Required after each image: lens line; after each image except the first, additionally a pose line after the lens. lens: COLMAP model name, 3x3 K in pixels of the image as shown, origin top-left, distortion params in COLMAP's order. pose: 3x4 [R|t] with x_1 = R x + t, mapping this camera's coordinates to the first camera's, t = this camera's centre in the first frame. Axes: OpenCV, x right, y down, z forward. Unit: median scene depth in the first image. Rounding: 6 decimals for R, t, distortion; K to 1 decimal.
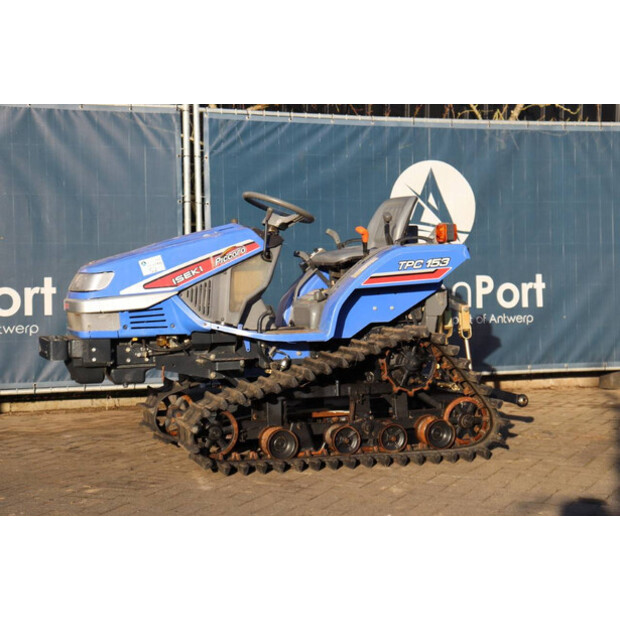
lens RADIAL K [[1313.4, 0, 309.8], [0, 1313.4, 309.7], [0, 0, 1]] dist [0.294434, 0.000000]
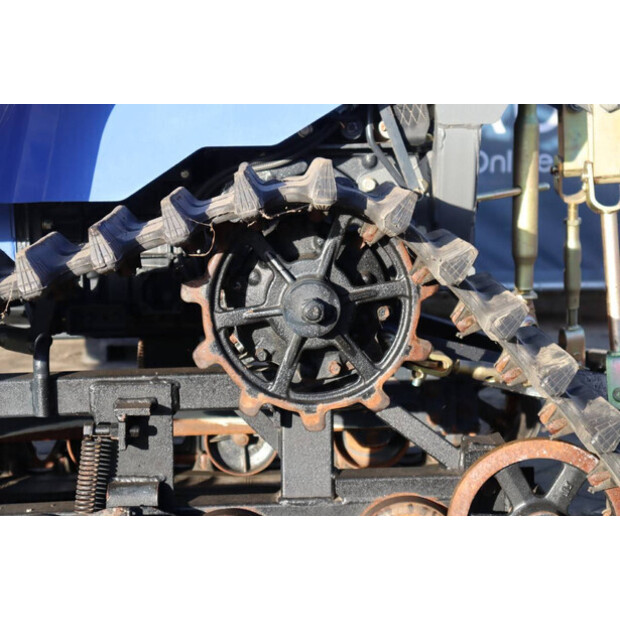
lens RADIAL K [[1410.2, 0, 311.7], [0, 1410.2, 304.8], [0, 0, 1]] dist [0.391763, 0.000000]
pose [[0.957943, 0.043977, -0.283569, 0.154507], [-0.015725, 0.994747, 0.101147, 0.012661], [0.286528, -0.092434, 0.953603, 0.734621]]
